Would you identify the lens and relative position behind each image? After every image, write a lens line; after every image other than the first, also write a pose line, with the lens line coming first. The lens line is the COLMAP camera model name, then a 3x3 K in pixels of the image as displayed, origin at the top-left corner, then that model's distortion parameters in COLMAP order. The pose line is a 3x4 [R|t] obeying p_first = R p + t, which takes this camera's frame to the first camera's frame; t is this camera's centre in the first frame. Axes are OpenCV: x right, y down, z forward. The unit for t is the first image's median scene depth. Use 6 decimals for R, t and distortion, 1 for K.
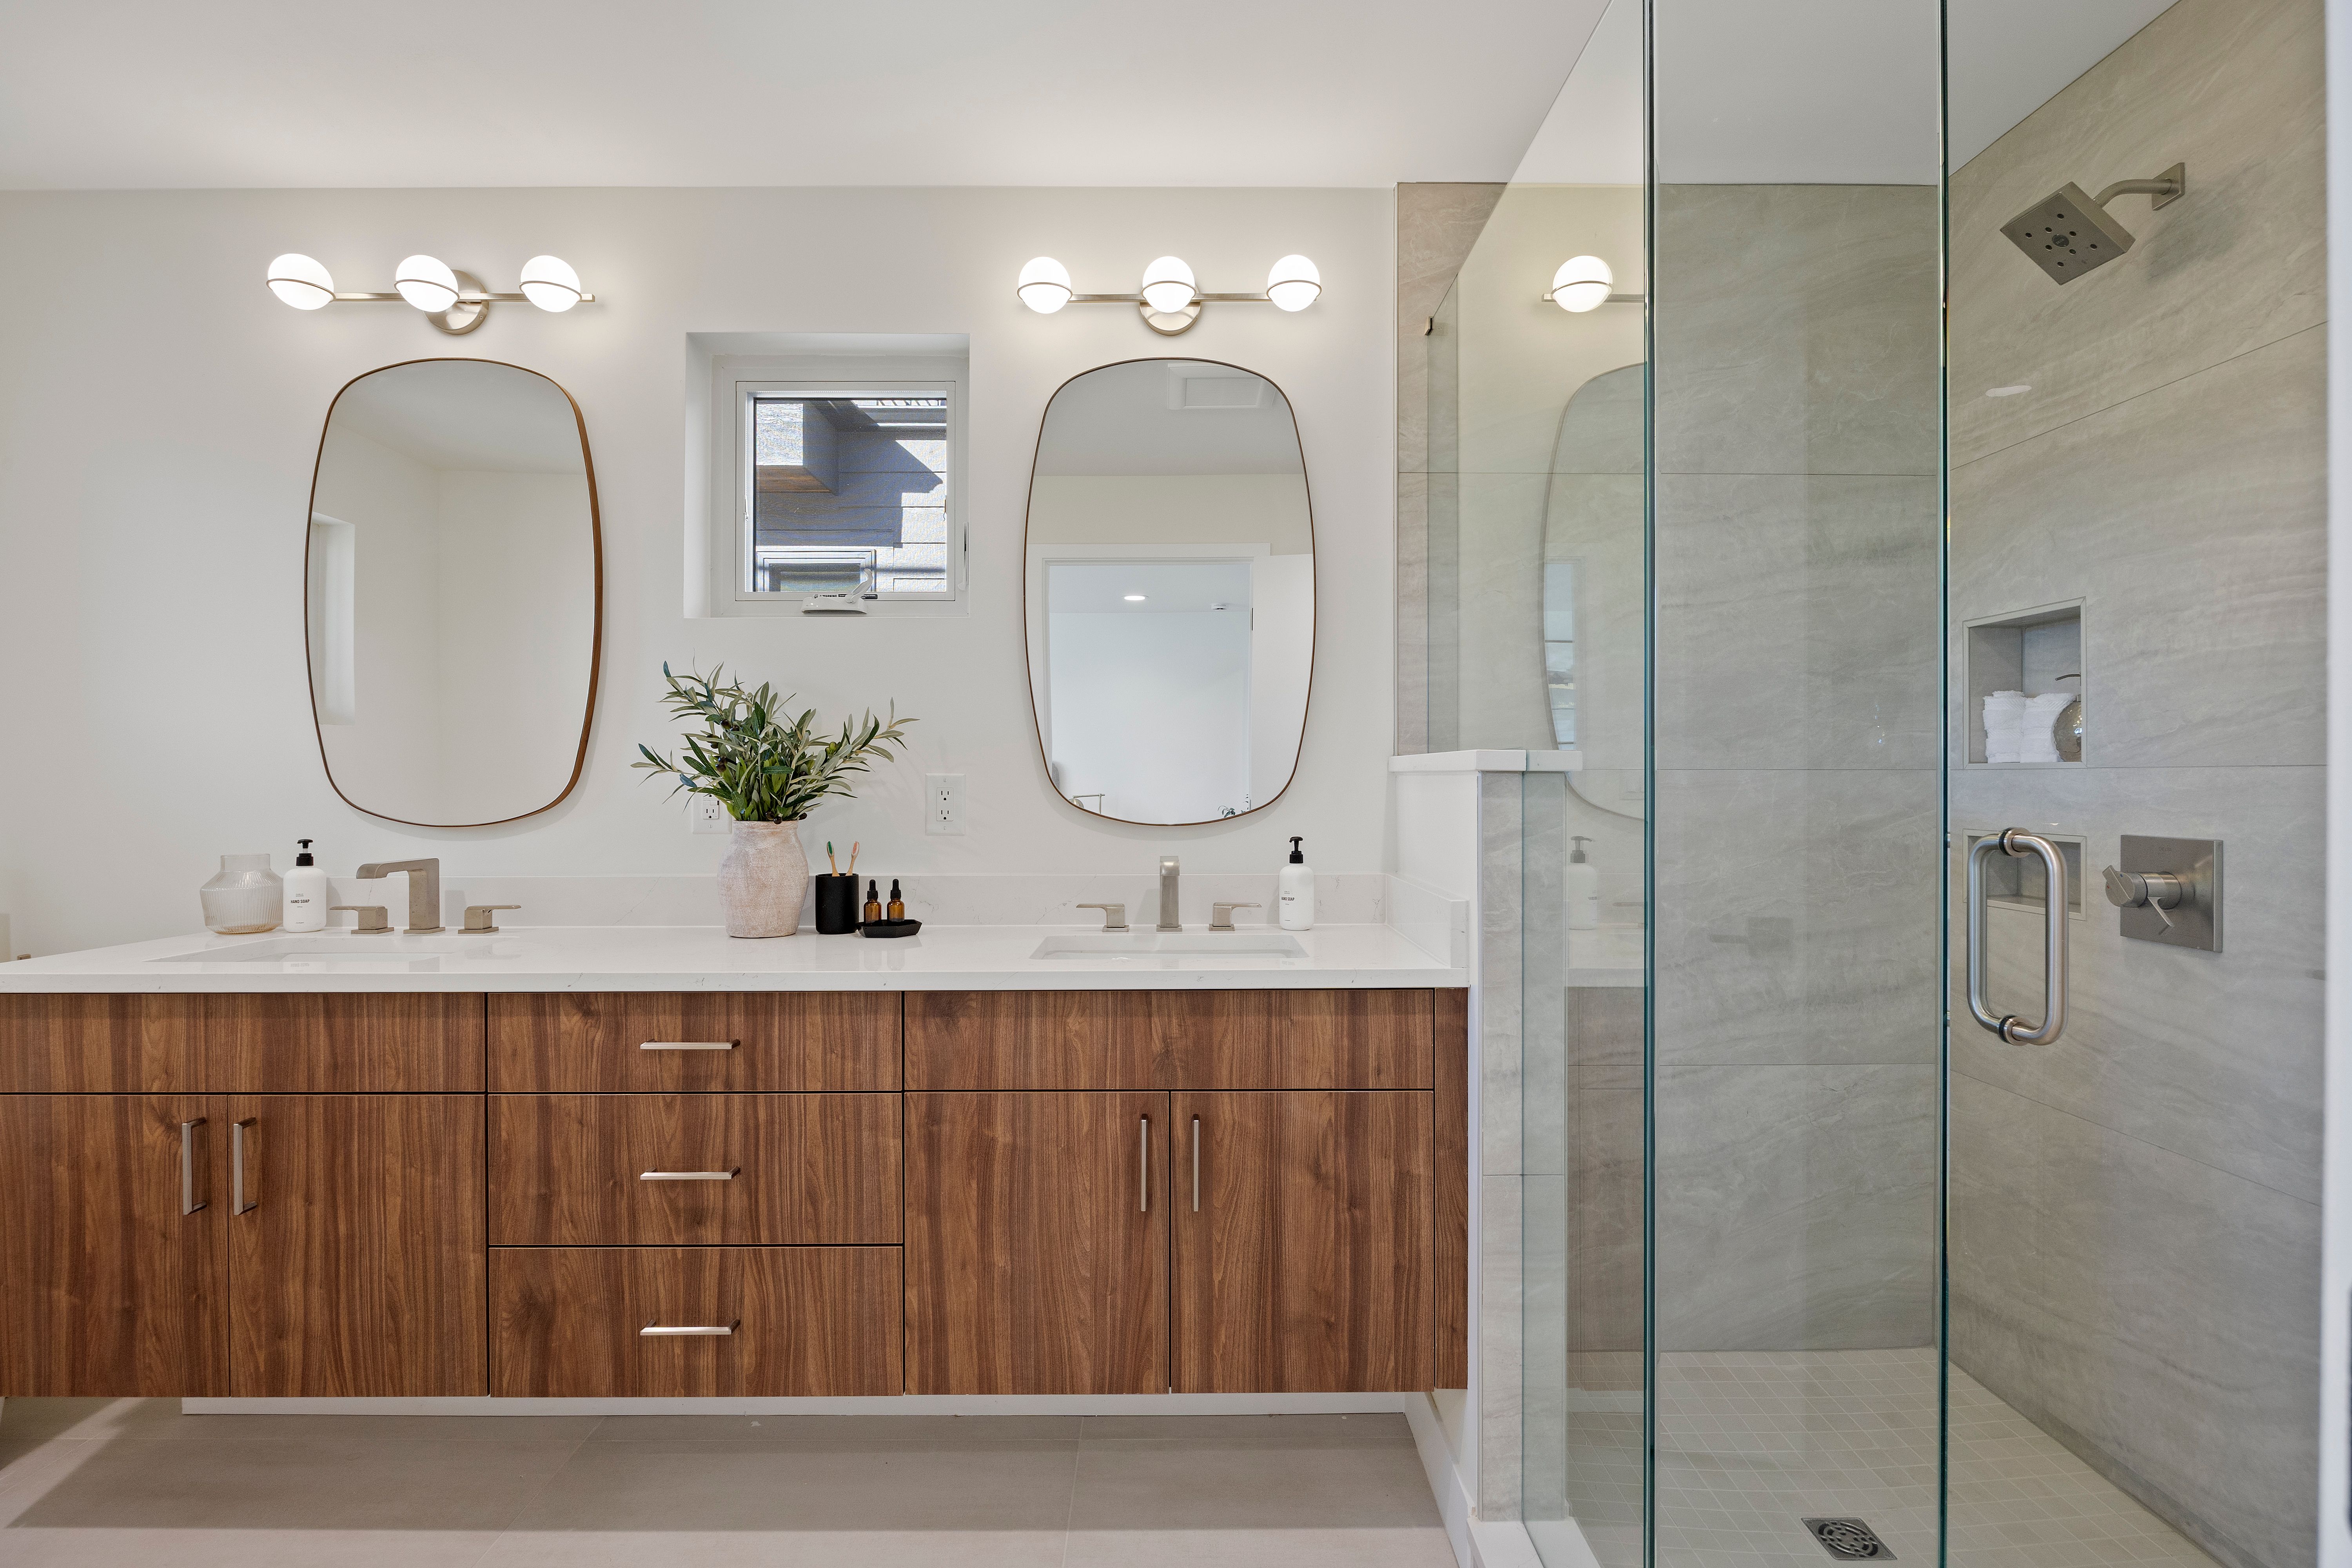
lens RADIAL K [[1086.1, 0, 1176.0], [0, 1086.1, 784.0], [0, 0, 1]] dist [-0.023849, 0.000097]
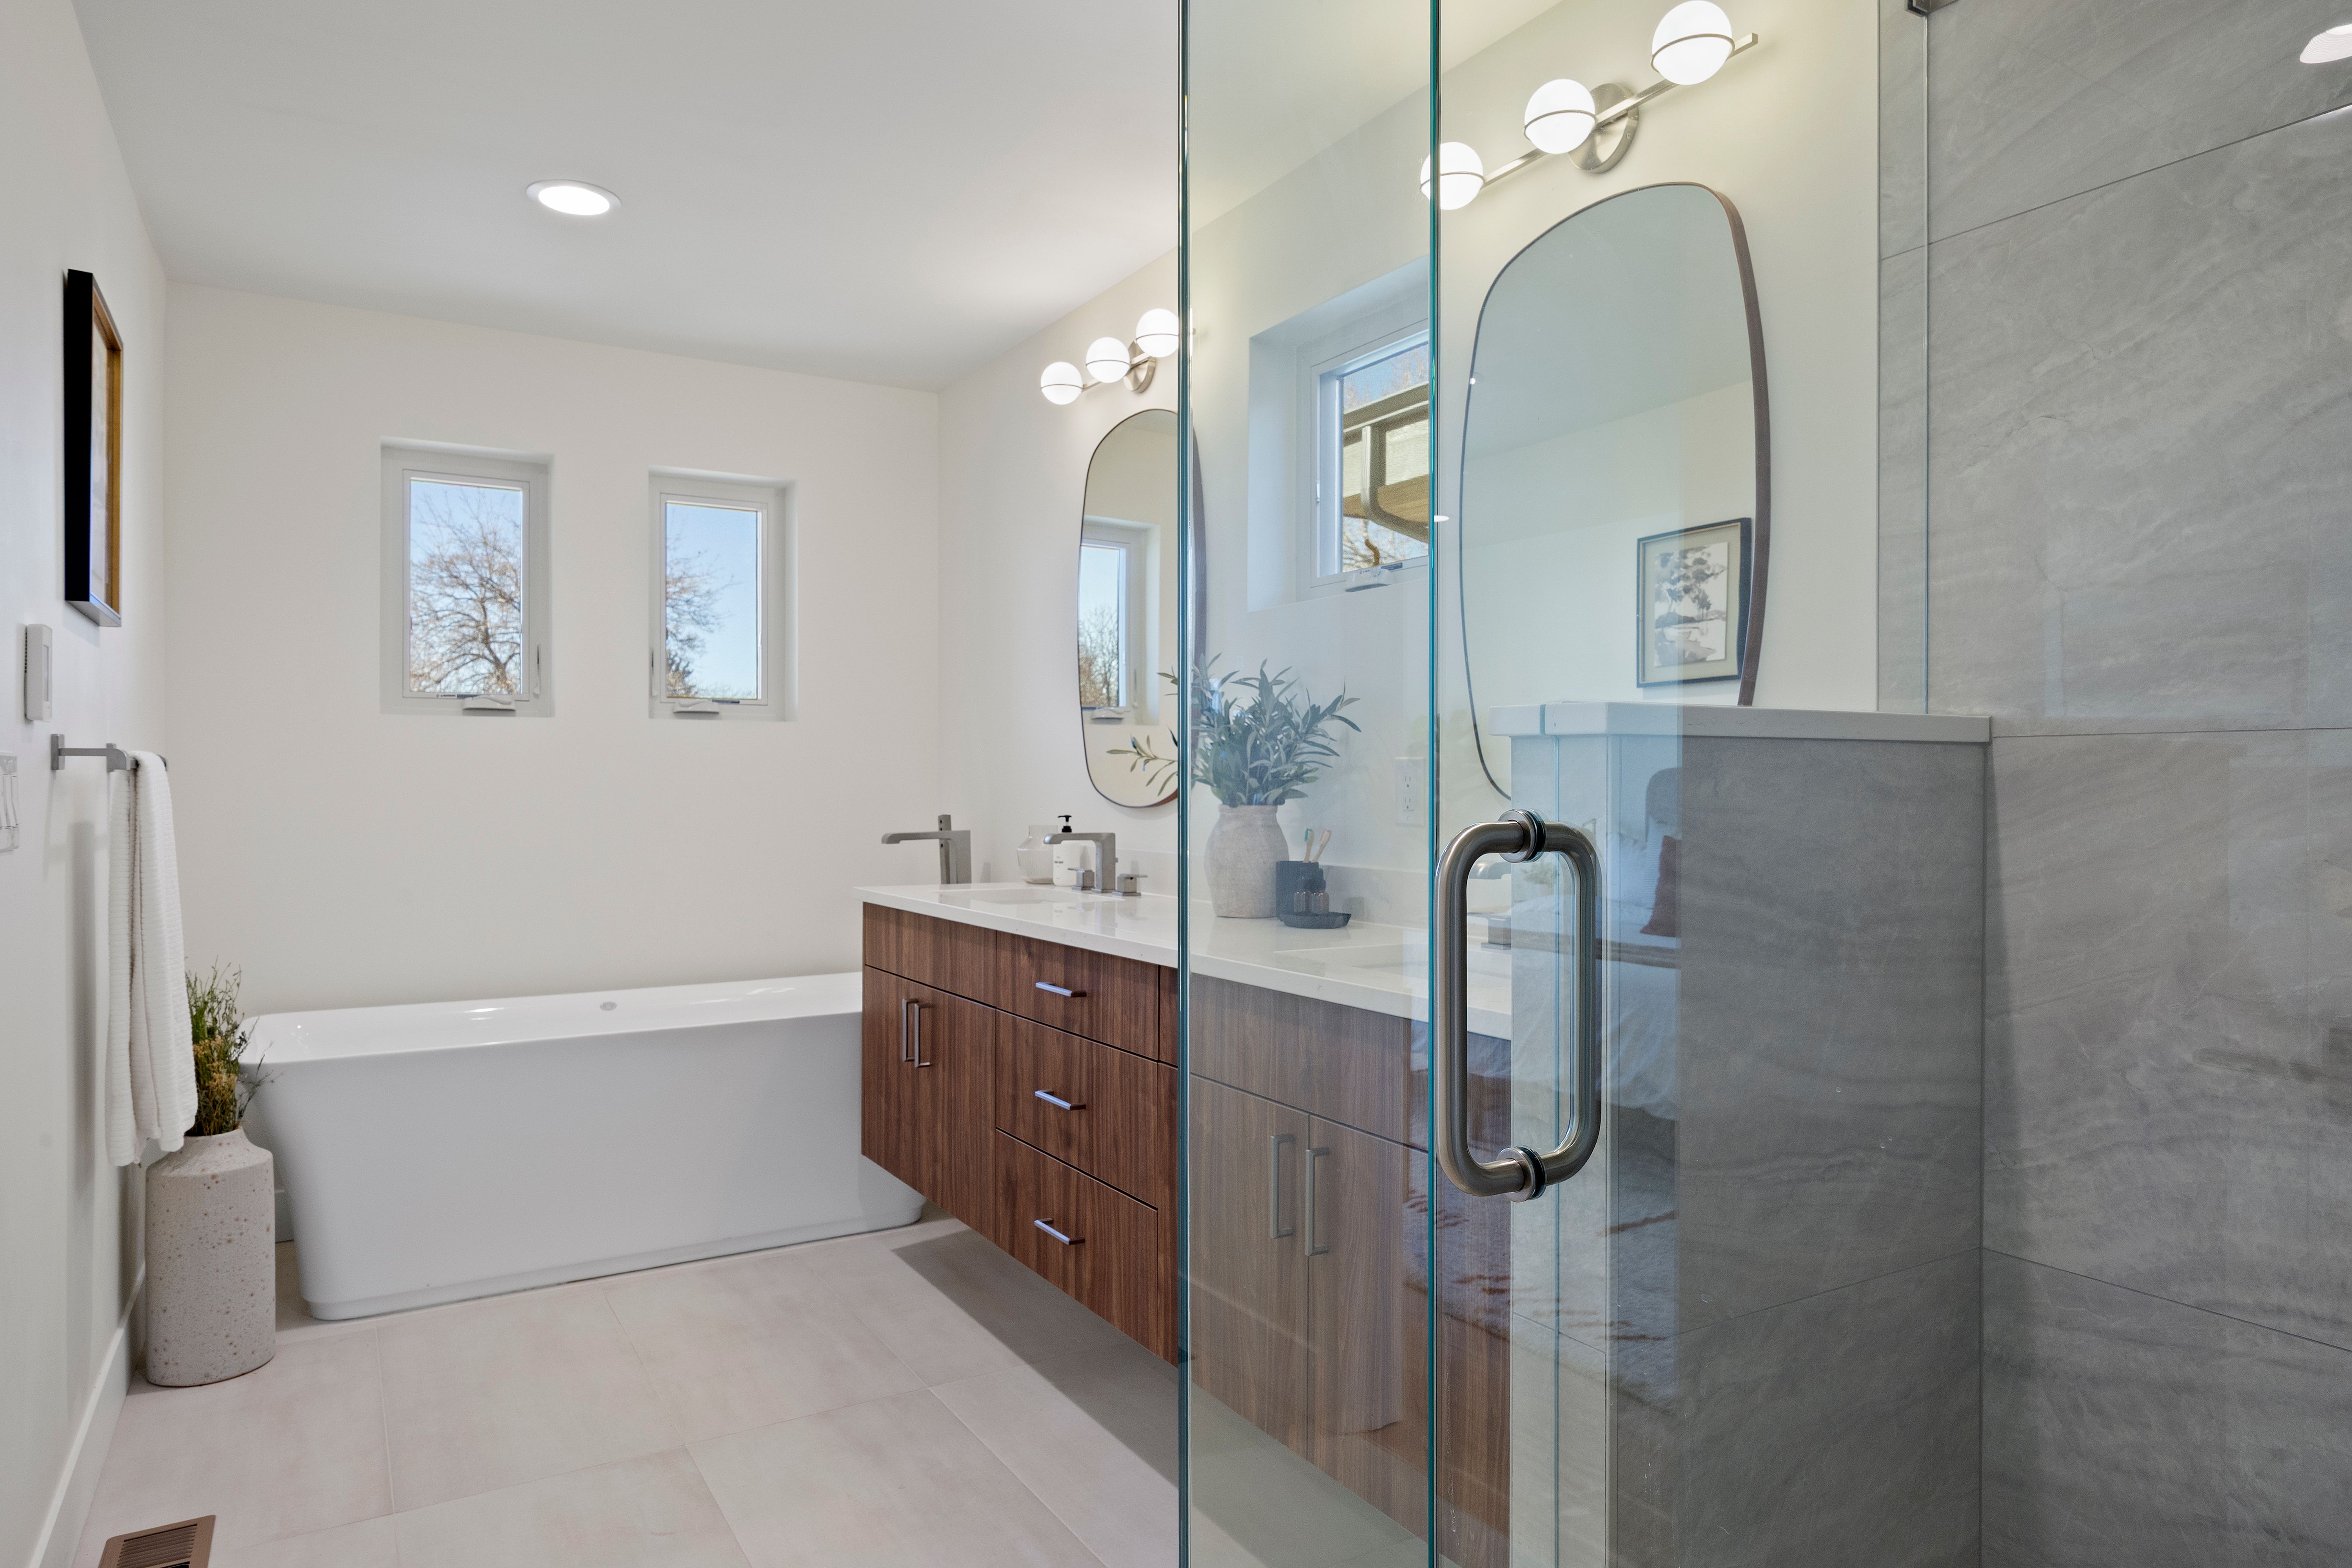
lens RADIAL K [[1395.9, 0, 1176.0], [0, 1395.9, 784.0], [0, 0, 1]] dist [-0.027792, -0.001414]
pose [[0.506240, 0.002565, -0.862389, 0.907633], [-0.003803, 0.999992, 0.000742, 0.017094], [0.862384, 0.002904, 0.506246, 0.337752]]
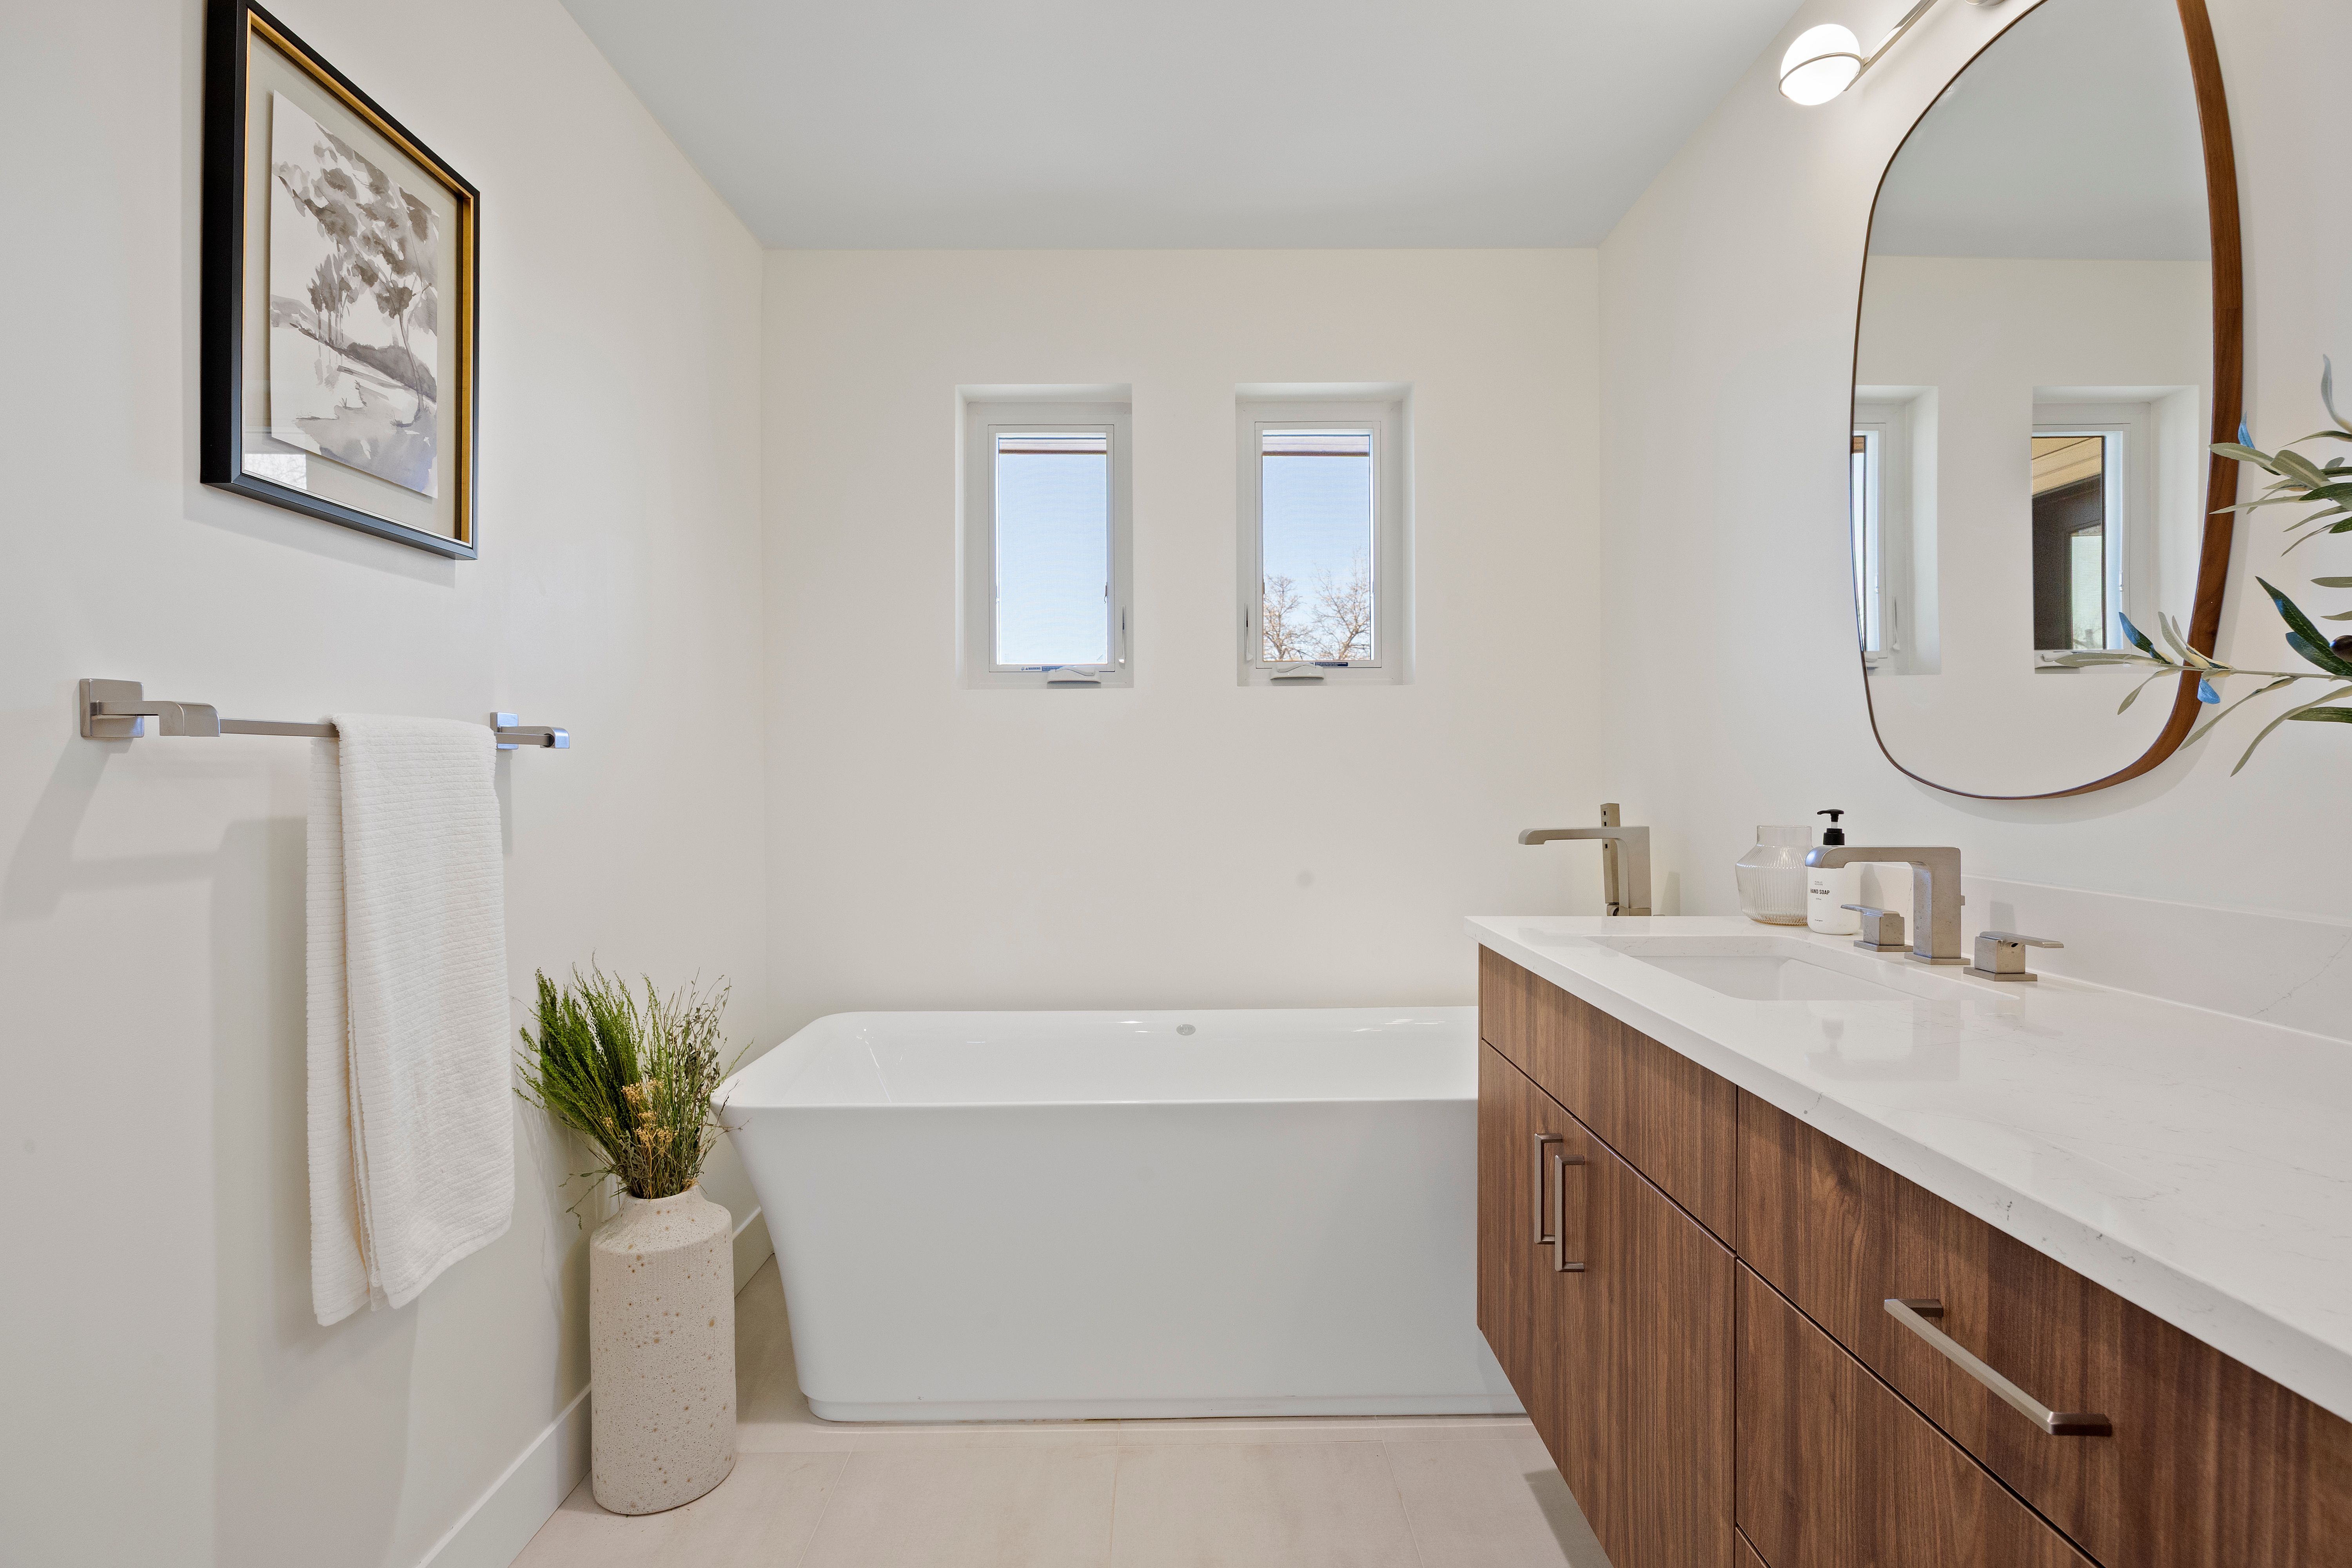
lens RADIAL K [[1119.9, 0, 1184.9], [0, 1119.9, 776.8], [0, 0, 1]] dist [-0.000333, 0.000534]
pose [[0.004530, 0.008599, -0.999953, -0.049296], [0.002781, 0.999959, 0.008612, 0.027121], [0.999986, -0.002820, 0.004505, 0.703155]]
